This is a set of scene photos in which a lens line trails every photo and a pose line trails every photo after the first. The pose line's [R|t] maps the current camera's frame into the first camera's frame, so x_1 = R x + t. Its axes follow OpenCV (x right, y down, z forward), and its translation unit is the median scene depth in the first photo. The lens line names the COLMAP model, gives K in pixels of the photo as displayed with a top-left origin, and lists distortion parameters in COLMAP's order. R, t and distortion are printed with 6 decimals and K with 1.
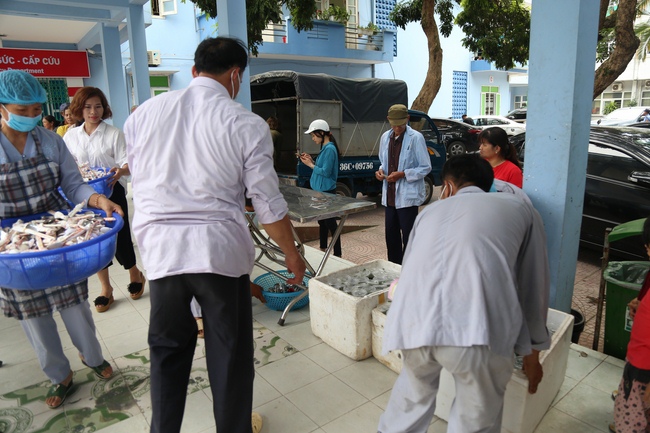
lens RADIAL K [[438.4, 0, 325.0], [0, 438.4, 216.5], [0, 0, 1]] dist [-0.122287, 0.068829]
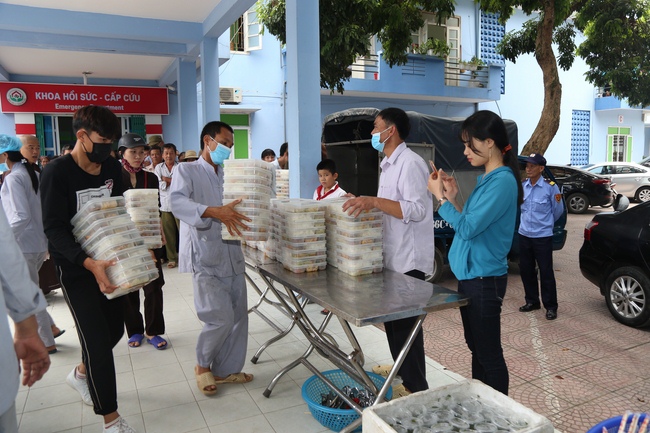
lens RADIAL K [[471.8, 0, 327.1], [0, 471.8, 215.0], [0, 0, 1]] dist [-0.094978, 0.065416]
pose [[0.980237, 0.038178, -0.194110, 0.007199], [-0.058634, 0.993182, -0.100756, -0.014859], [0.188939, 0.110146, 0.975792, 0.050266]]
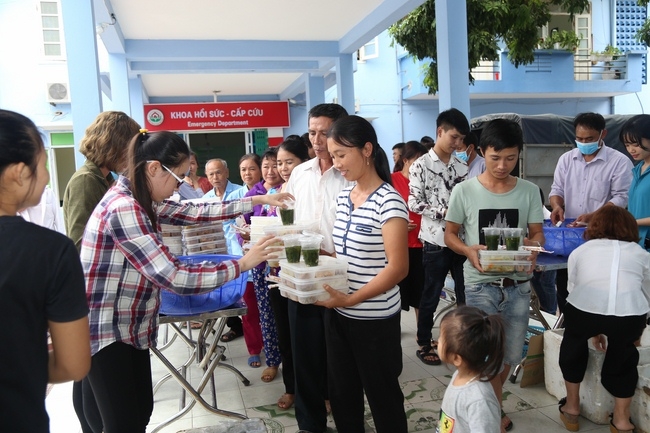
lens RADIAL K [[526.3, 0, 330.4], [0, 526.3, 217.8], [0, 0, 1]] dist [-0.079650, 0.106540]
pose [[0.927016, 0.012757, -0.374805, -0.009927], [-0.060692, 0.991350, -0.116370, 0.011287], [0.370078, 0.130624, 0.919771, -0.045873]]
